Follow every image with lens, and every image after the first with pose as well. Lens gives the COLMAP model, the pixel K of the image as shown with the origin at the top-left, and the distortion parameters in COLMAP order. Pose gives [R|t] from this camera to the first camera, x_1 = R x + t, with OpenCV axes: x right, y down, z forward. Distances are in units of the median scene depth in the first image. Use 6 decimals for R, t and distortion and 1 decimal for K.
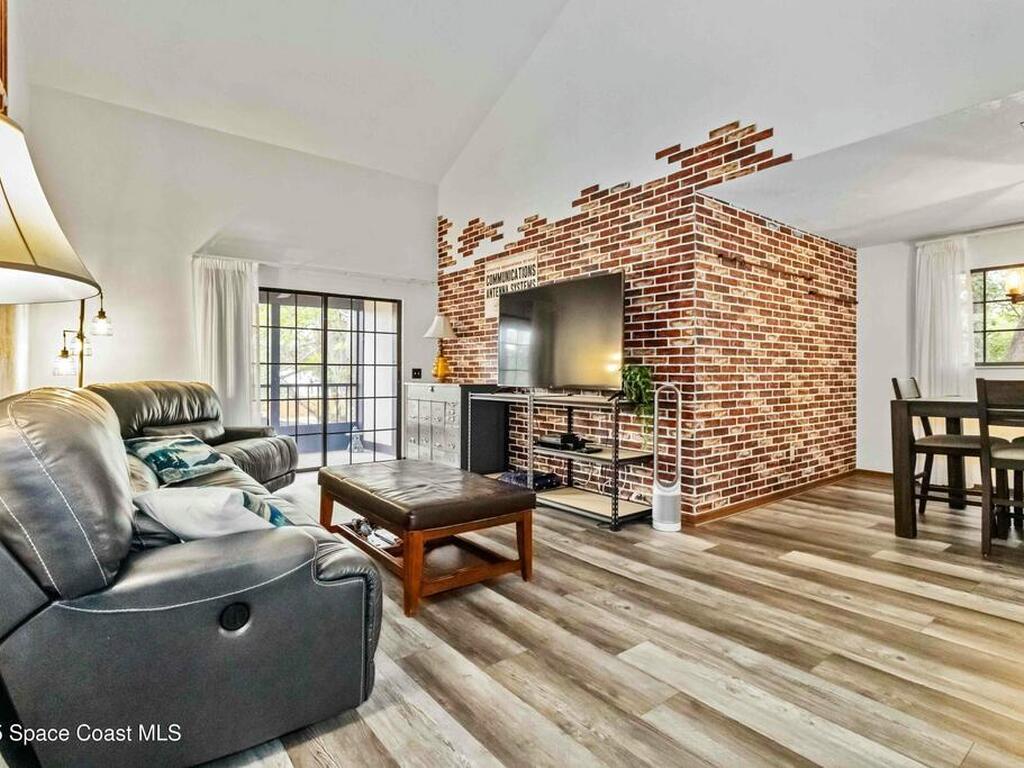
lens RADIAL K [[531.5, 0, 514.7], [0, 531.5, 374.7], [0, 0, 1]] dist [0.001079, 0.000050]
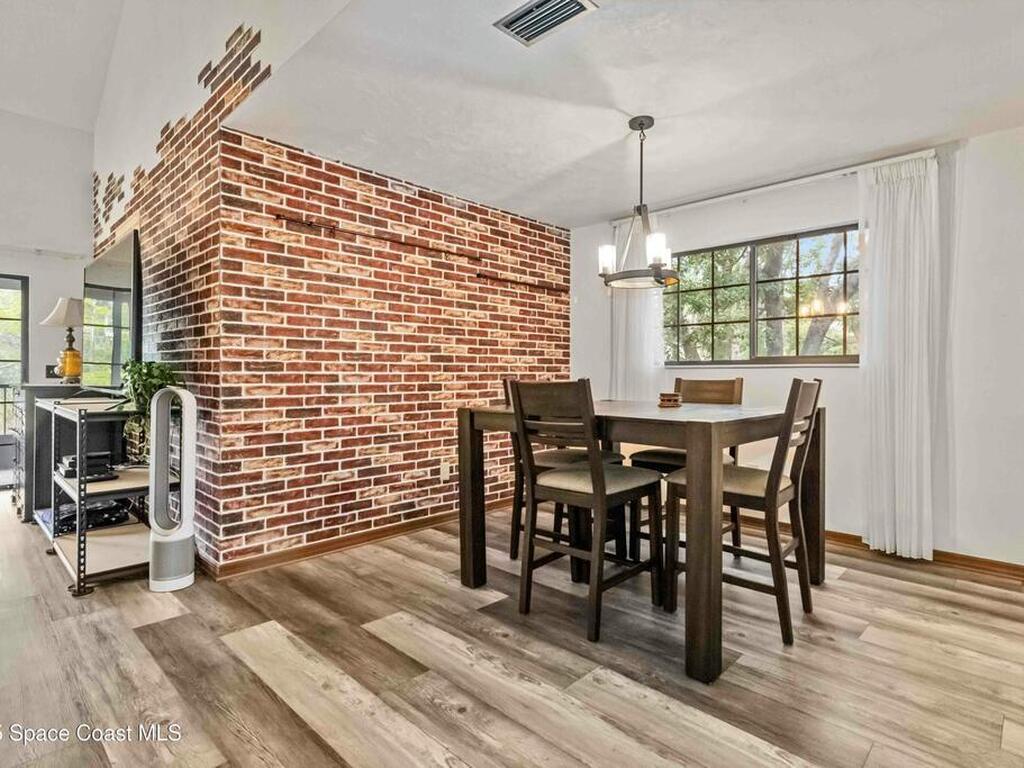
lens RADIAL K [[545.3, 0, 515.4], [0, 545.3, 374.4], [0, 0, 1]] dist [0.005022, 0.001903]
pose [[0.990837, 0.002863, 0.135032, 0.556226], [-0.002924, 0.999996, 0.000258, -0.000759], [-0.135031, -0.000650, 0.990841, 0.168653]]
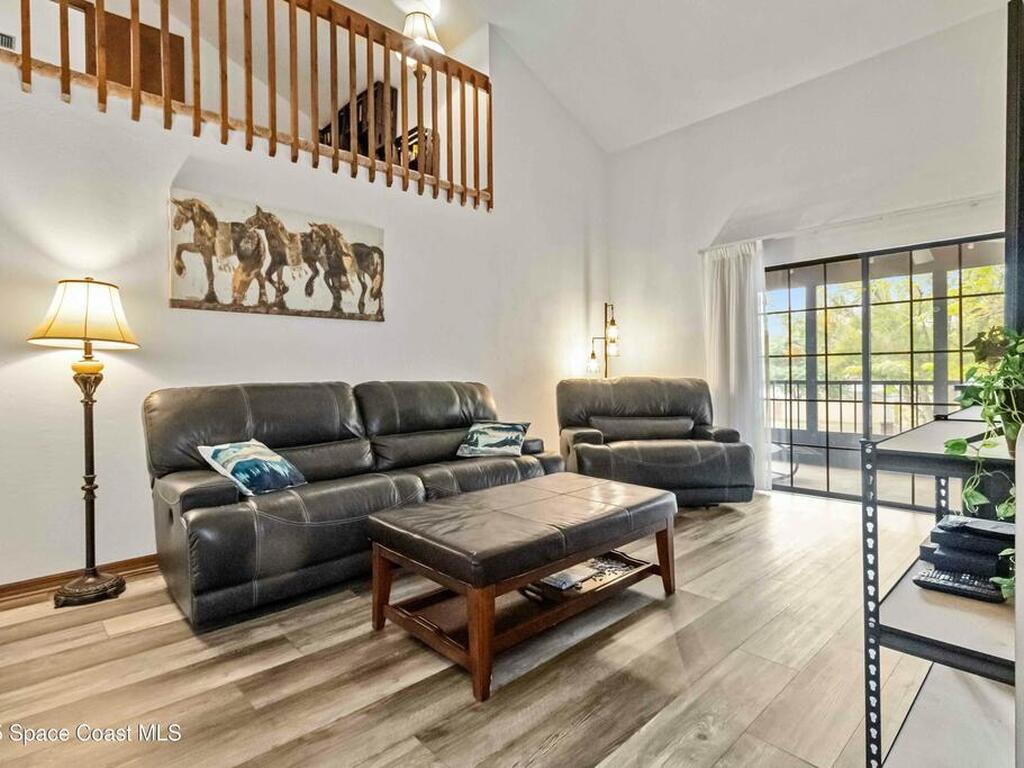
lens RADIAL K [[540.1, 0, 520.2], [0, 540.1, 374.1], [0, 0, 1]] dist [-0.001052, -0.000323]
pose [[0.099462, -0.000920, -0.995041, 0.423157], [0.011932, 0.999929, 0.000268, 0.003071], [0.994970, -0.011900, 0.099465, 0.630817]]
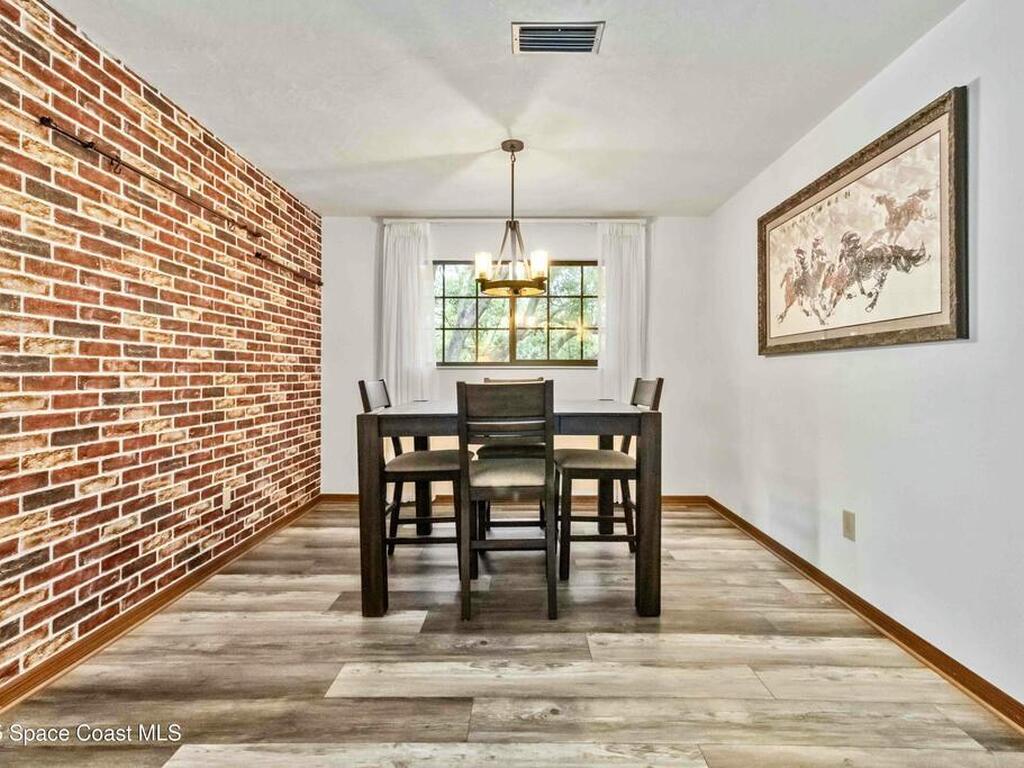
lens RADIAL K [[545.3, 0, 515.4], [0, 545.3, 374.4], [0, 0, 1]] dist [0.005022, 0.001903]
pose [[0.626096, 0.001076, 0.779745, 0.243802], [-0.001696, 0.999999, -0.000017, -0.002157], [-0.779744, -0.001312, 0.626097, 0.340454]]
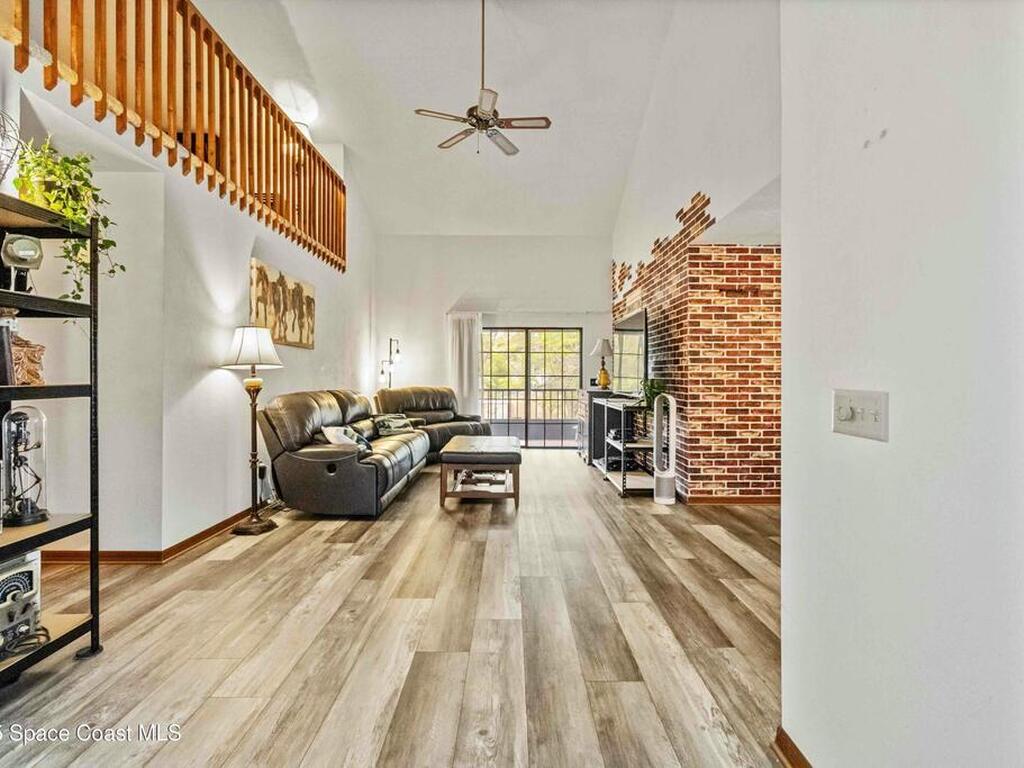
lens RADIAL K [[531.5, 0, 514.7], [0, 531.5, 374.7], [0, 0, 1]] dist [0.001079, 0.000050]
pose [[0.791323, -0.003017, -0.611391, 0.687072], [-0.001814, 0.999972, -0.007282, -0.016648], [0.611395, 0.006871, 0.791295, -0.238534]]
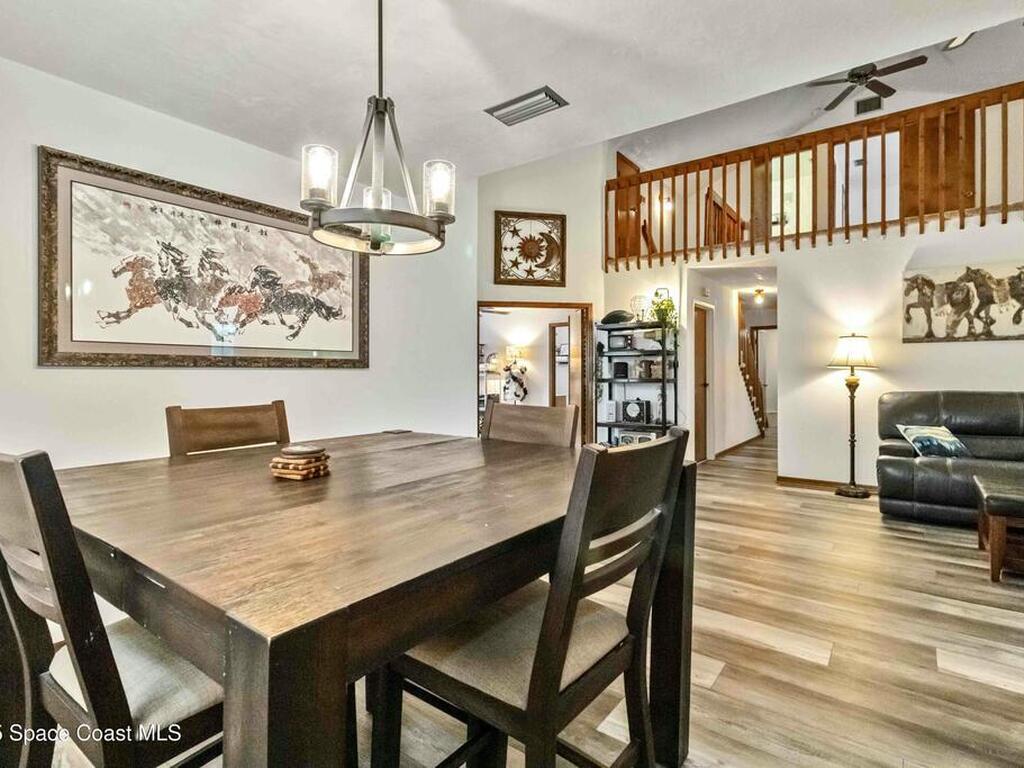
lens RADIAL K [[531.5, 0, 514.7], [0, 531.5, 374.7], [0, 0, 1]] dist [0.001079, 0.000050]
pose [[-0.964427, 0.001106, -0.264345, 0.798017], [0.000893, 0.999999, 0.000926, -0.021957], [0.264346, 0.000657, -0.964428, 1.139701]]
